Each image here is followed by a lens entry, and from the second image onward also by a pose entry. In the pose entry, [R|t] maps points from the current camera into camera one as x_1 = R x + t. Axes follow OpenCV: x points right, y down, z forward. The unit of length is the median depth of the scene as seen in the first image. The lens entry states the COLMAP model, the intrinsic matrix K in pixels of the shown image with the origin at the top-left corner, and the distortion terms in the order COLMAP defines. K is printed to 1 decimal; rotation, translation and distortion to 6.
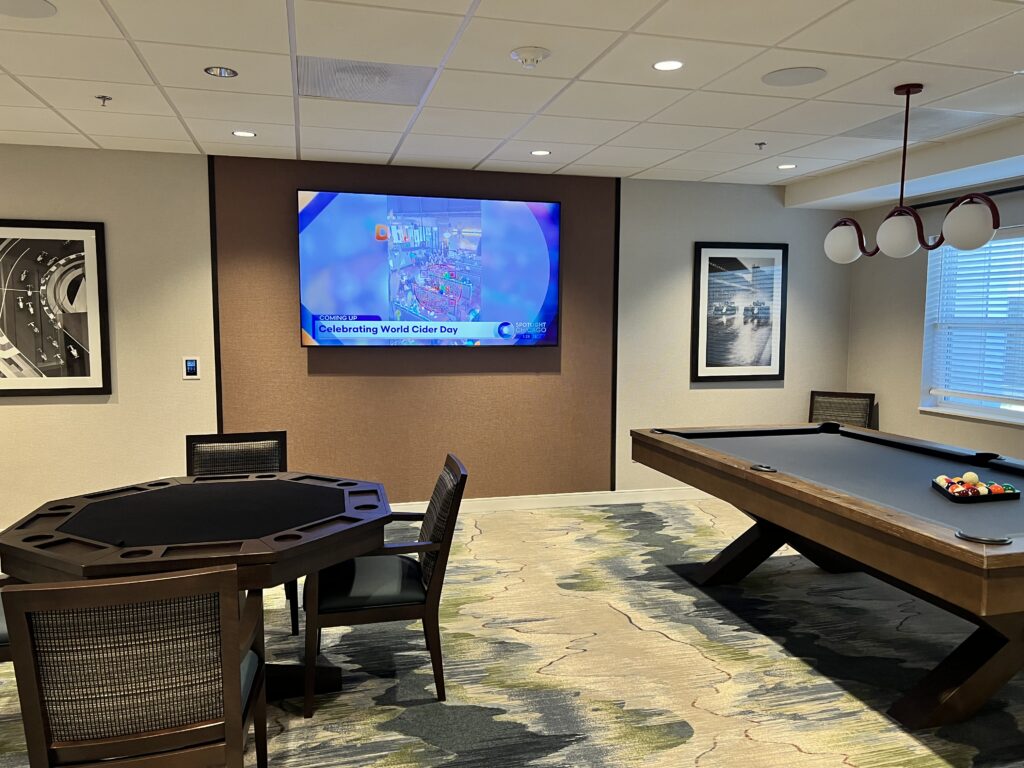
lens RADIAL K [[748.1, 0, 479.0], [0, 748.1, 413.2], [0, 0, 1]] dist [-0.030447, 0.001154]
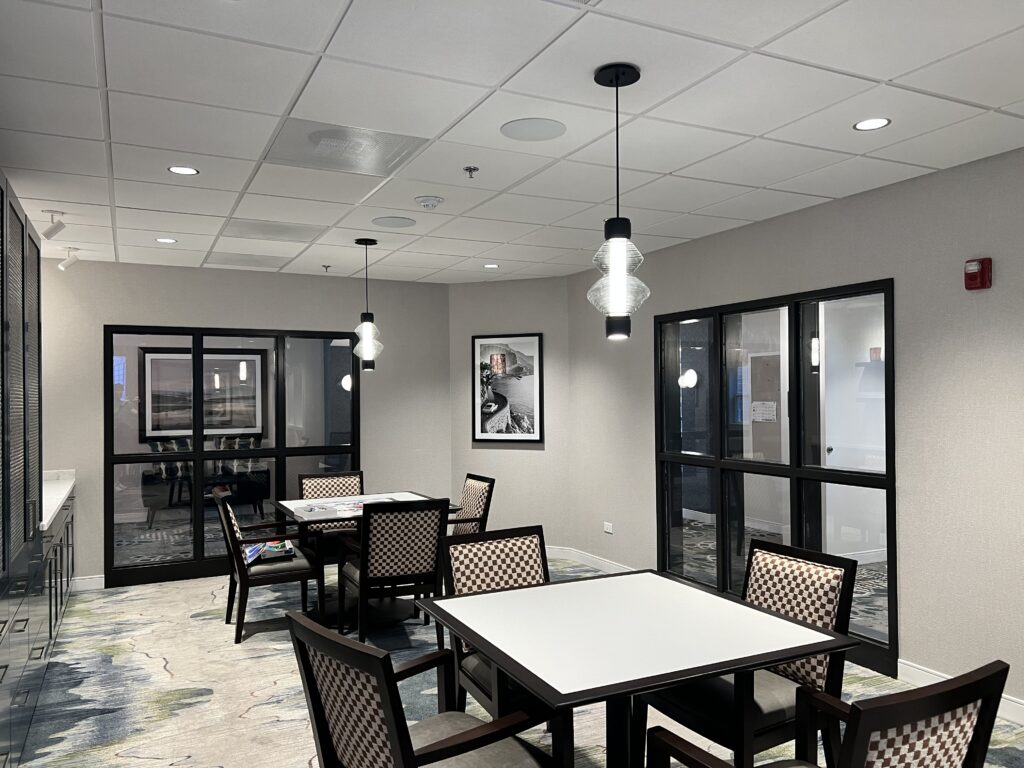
lens RADIAL K [[774.6, 0, 512.0], [0, 774.6, 384.0], [0, 0, 1]] dist [0.137247, -0.180073]
pose [[-0.971892, -0.002992, -0.235407, -0.012756], [-0.028277, 0.994164, 0.104107, -0.183603], [0.233721, 0.107837, -0.966305, 1.468568]]
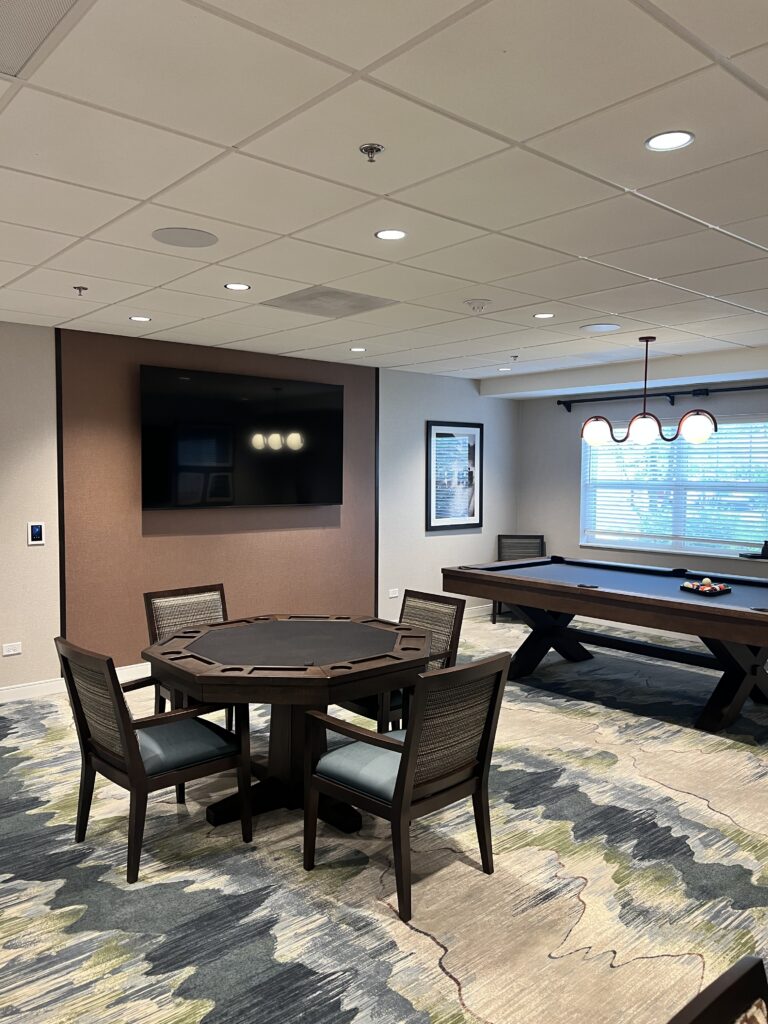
lens RADIAL K [[774.6, 0, 384.0], [0, 774.6, 512.0], [0, 0, 1]] dist [0.137247, -0.180073]
pose [[0.876429, -0.022917, 0.480986, -0.427959], [0.060592, 0.996176, -0.062943, 0.003612], [-0.477704, 0.084309, 0.874466, -0.110097]]
